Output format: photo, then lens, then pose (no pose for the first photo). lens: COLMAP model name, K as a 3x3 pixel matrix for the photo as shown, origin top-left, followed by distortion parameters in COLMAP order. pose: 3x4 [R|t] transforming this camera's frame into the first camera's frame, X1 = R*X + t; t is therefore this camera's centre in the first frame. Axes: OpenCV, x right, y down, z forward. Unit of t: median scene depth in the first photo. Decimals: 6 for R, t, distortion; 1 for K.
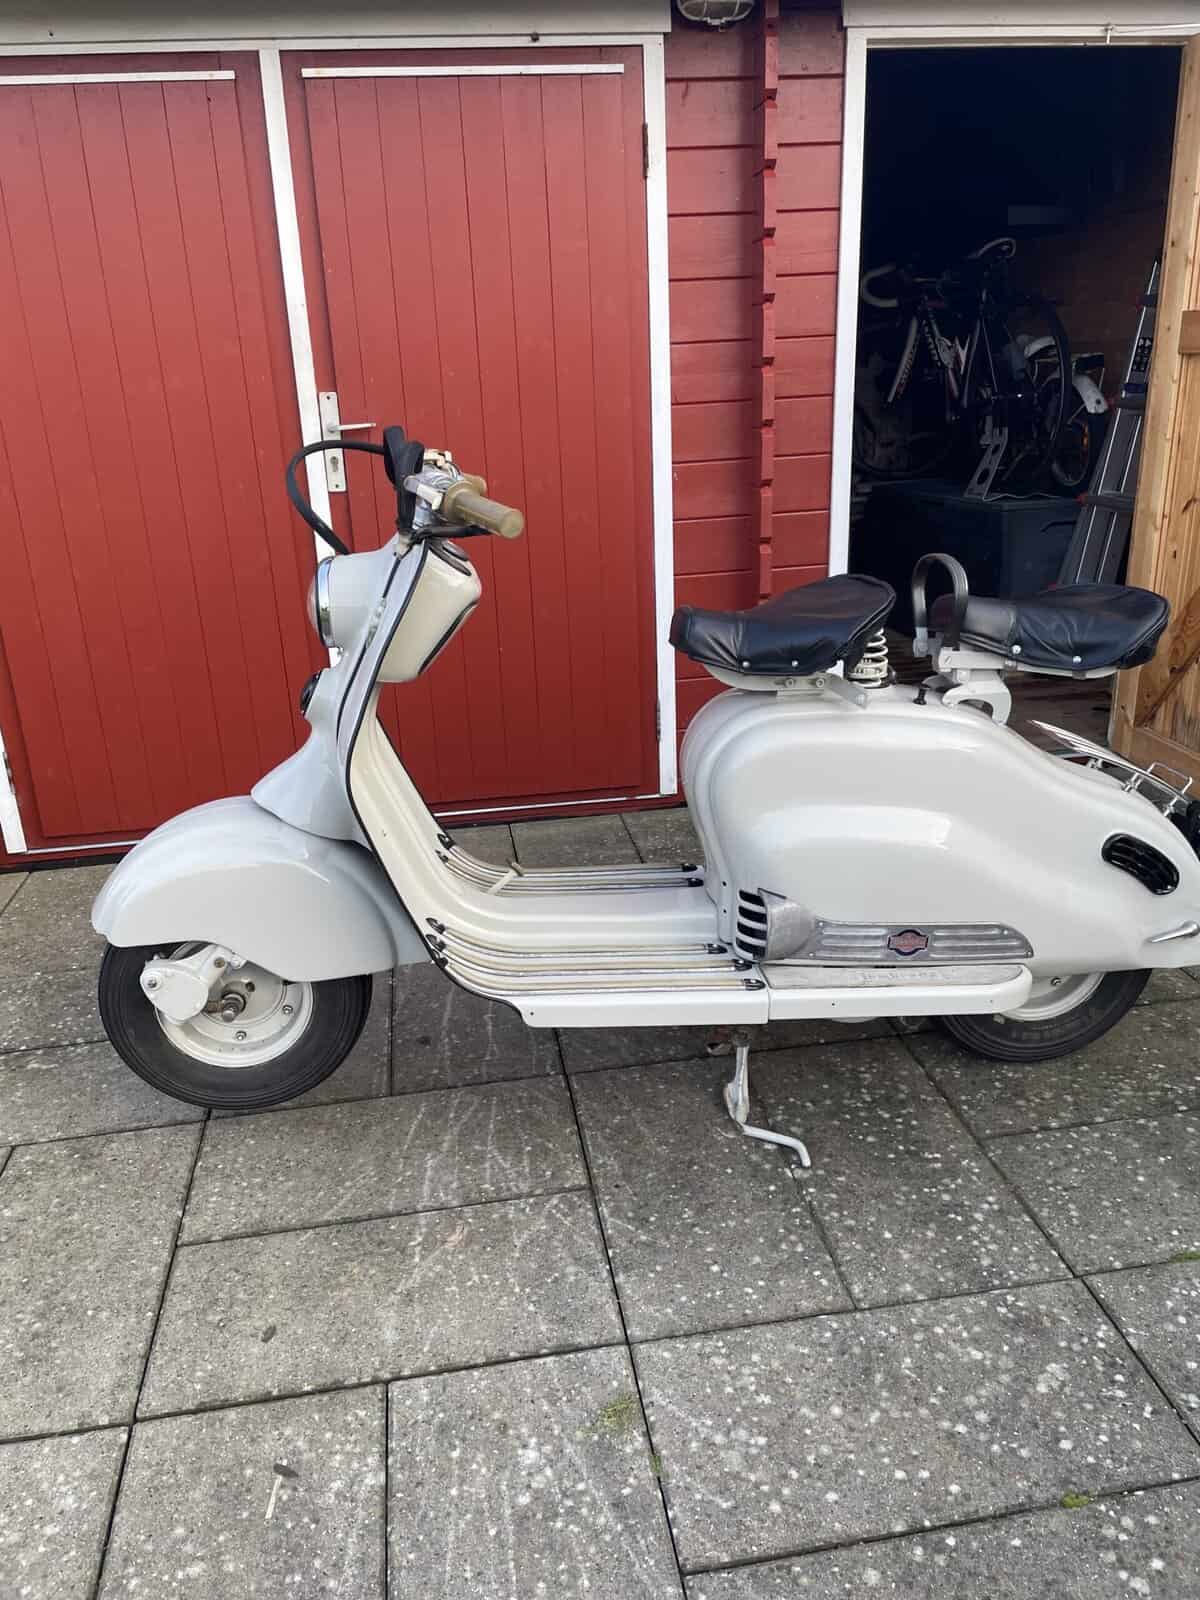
lens RADIAL K [[1213.5, 0, 597.4], [0, 1213.5, 799.2], [0, 0, 1]] dist [0.072991, -0.099724]
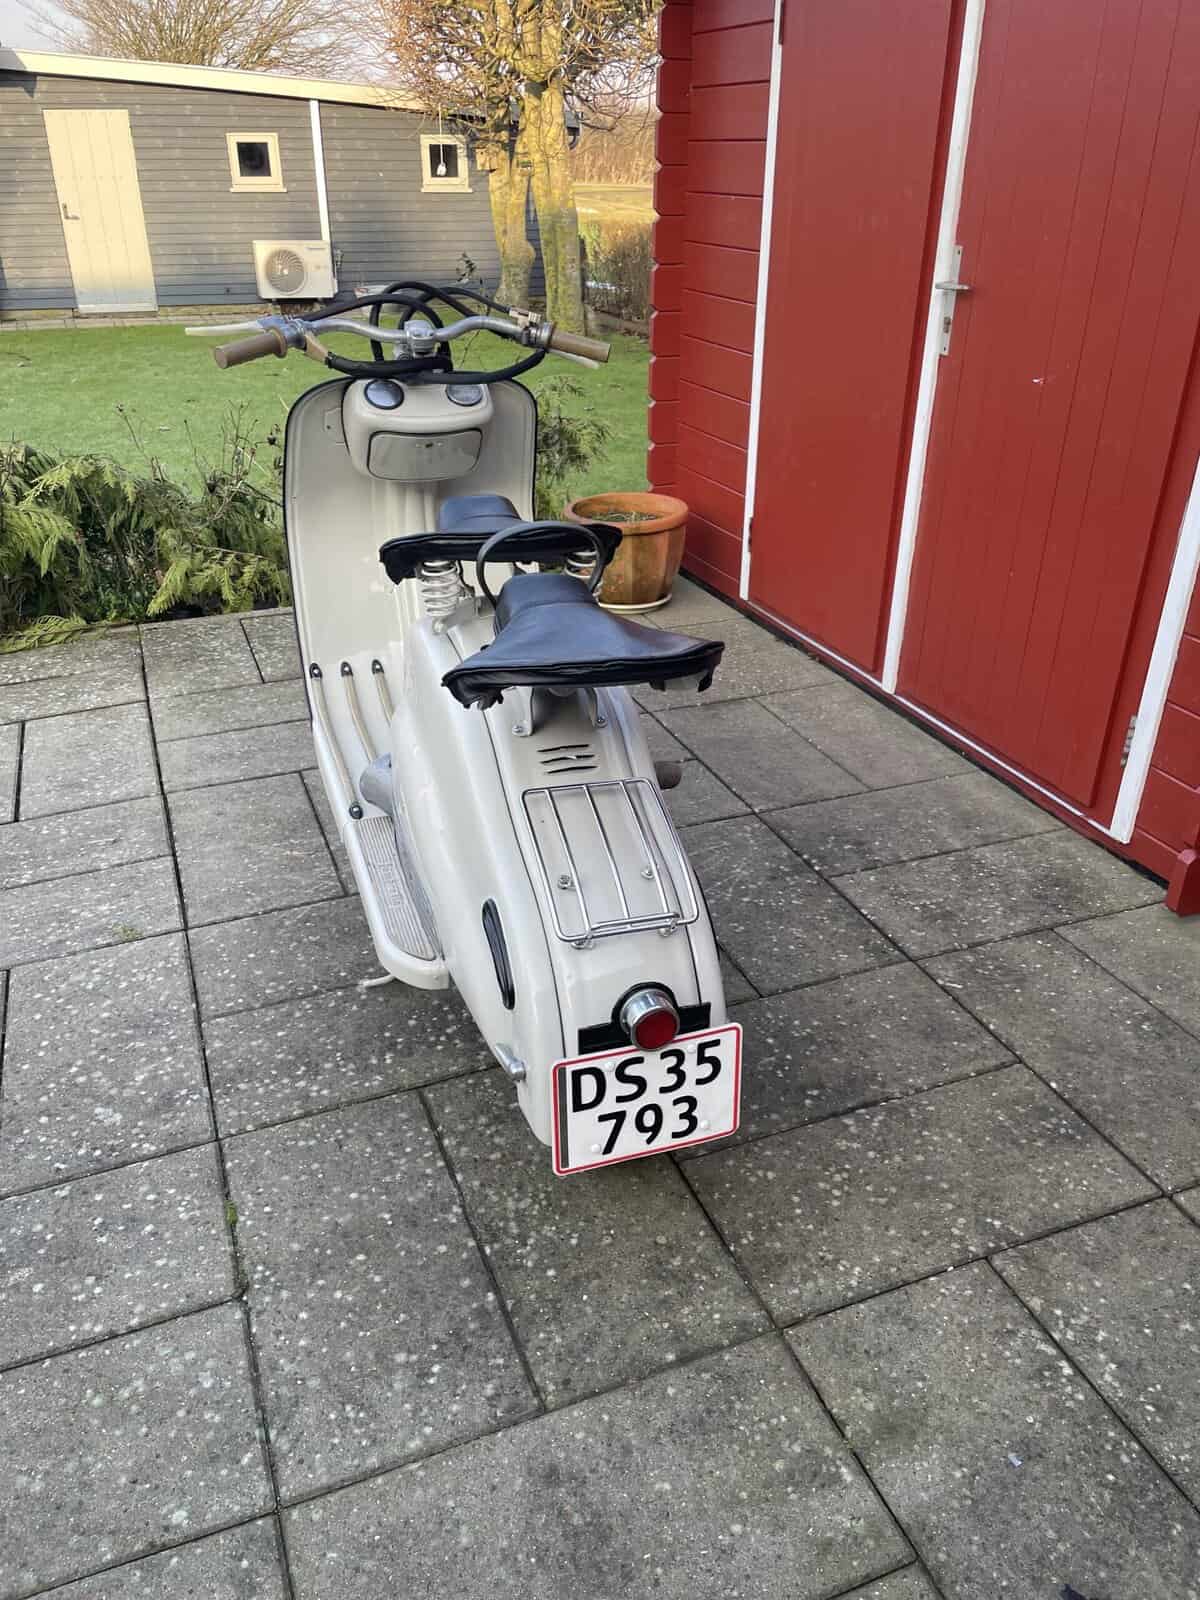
lens RADIAL K [[1213.5, 0, 602.6], [0, 1213.5, 800.5], [0, 0, 1]] dist [0.072991, -0.099724]
pose [[0.218240, 0.483265, -0.847836, 1.386196], [-0.348489, 0.850090, 0.394846, -0.475178], [0.911552, 0.209290, 0.353937, 0.947868]]
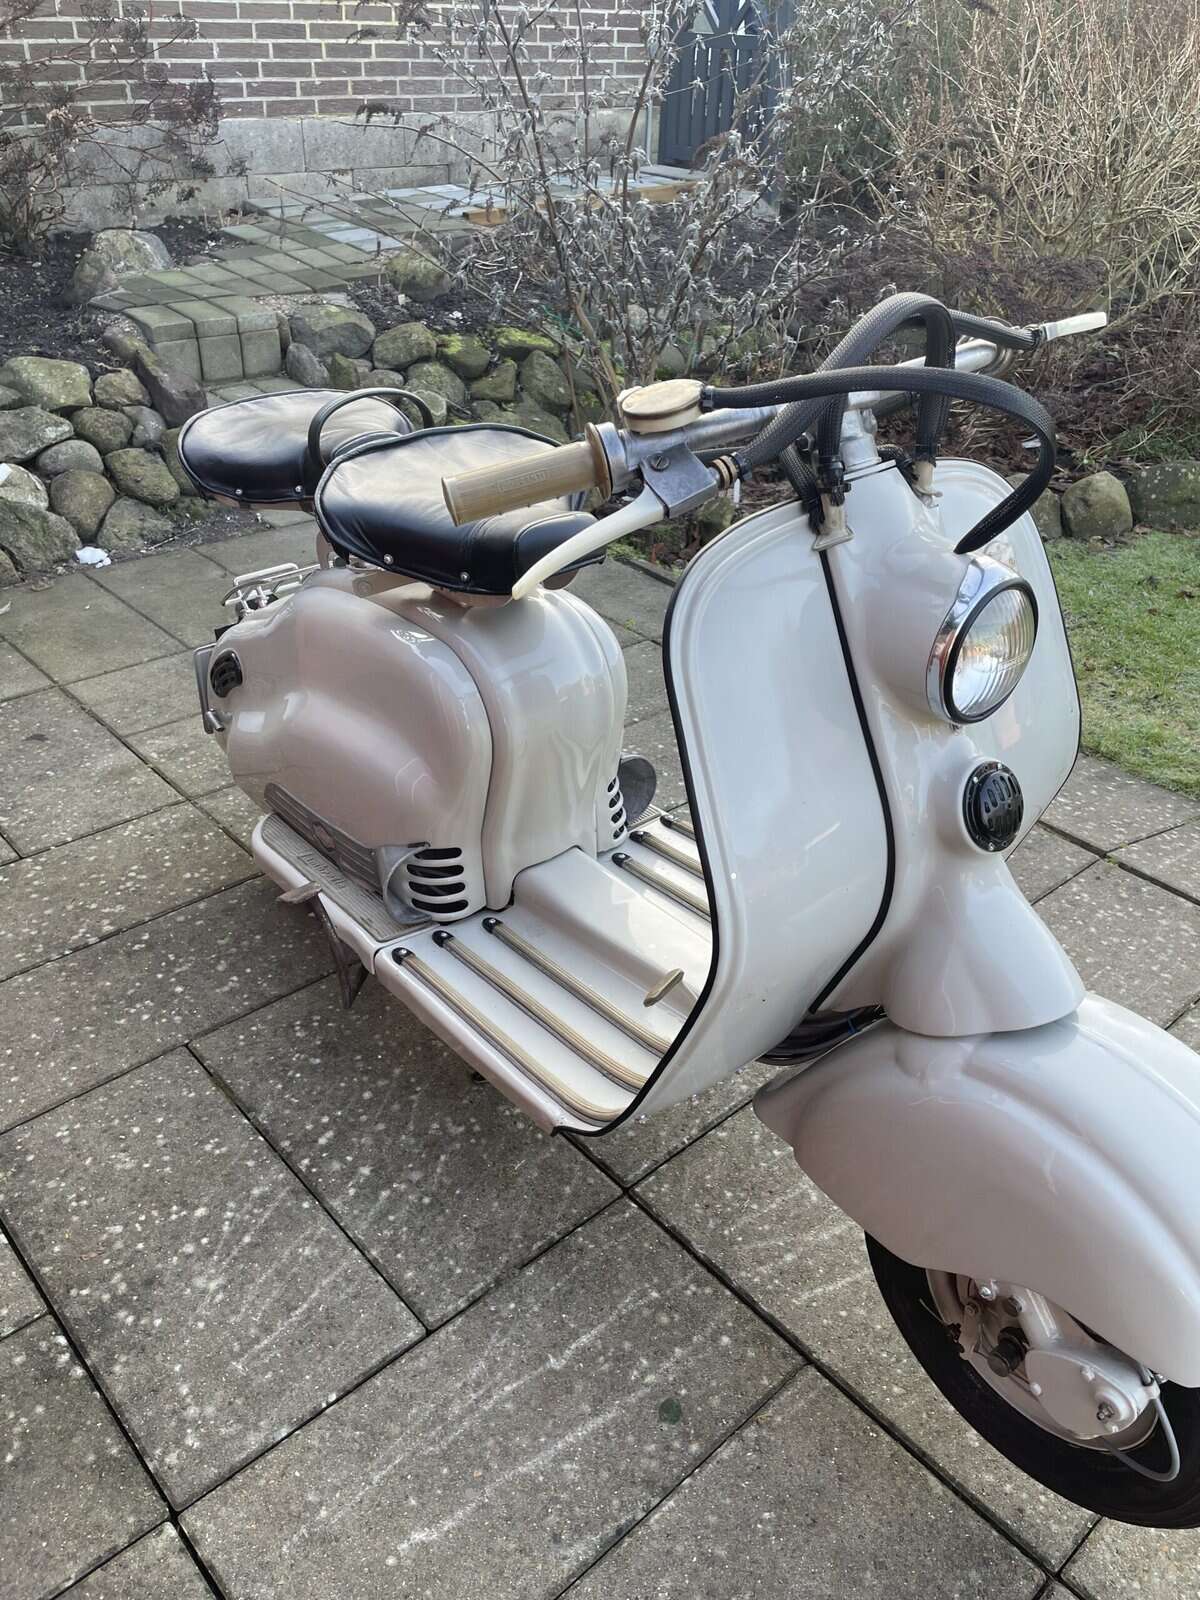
lens RADIAL K [[1213.5, 0, 605.5], [0, 1213.5, 793.4], [0, 0, 1]] dist [0.072991, -0.099724]
pose [[-0.551859, -0.416062, 0.722734, -0.641802], [0.288250, 0.718067, 0.633476, -0.591643], [-0.782537, 0.557917, -0.276342, 1.540324]]
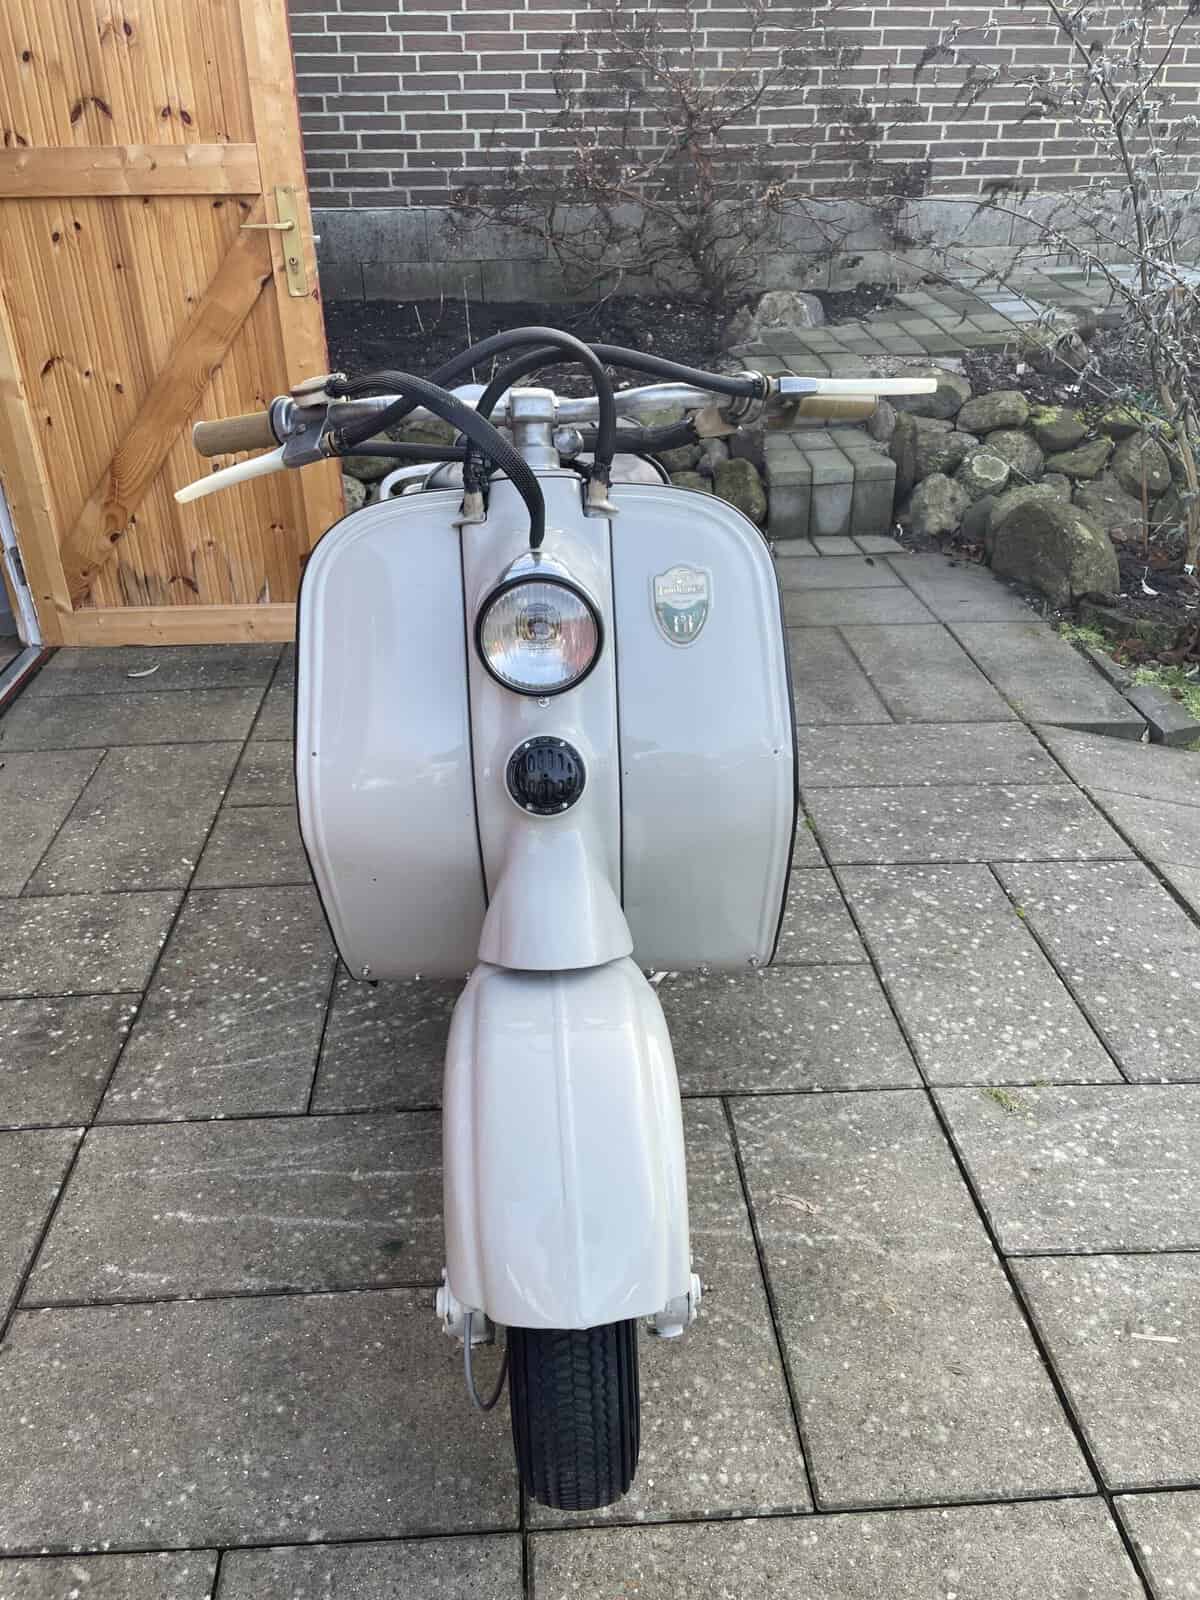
lens RADIAL K [[1213.5, 0, 589.7], [0, 1213.5, 797.0], [0, 0, 1]] dist [0.072991, -0.099724]
pose [[0.087756, -0.452642, 0.887363, -0.955453], [0.352287, 0.847336, 0.397385, -0.384178], [-0.931768, 0.277734, 0.233819, 0.997657]]
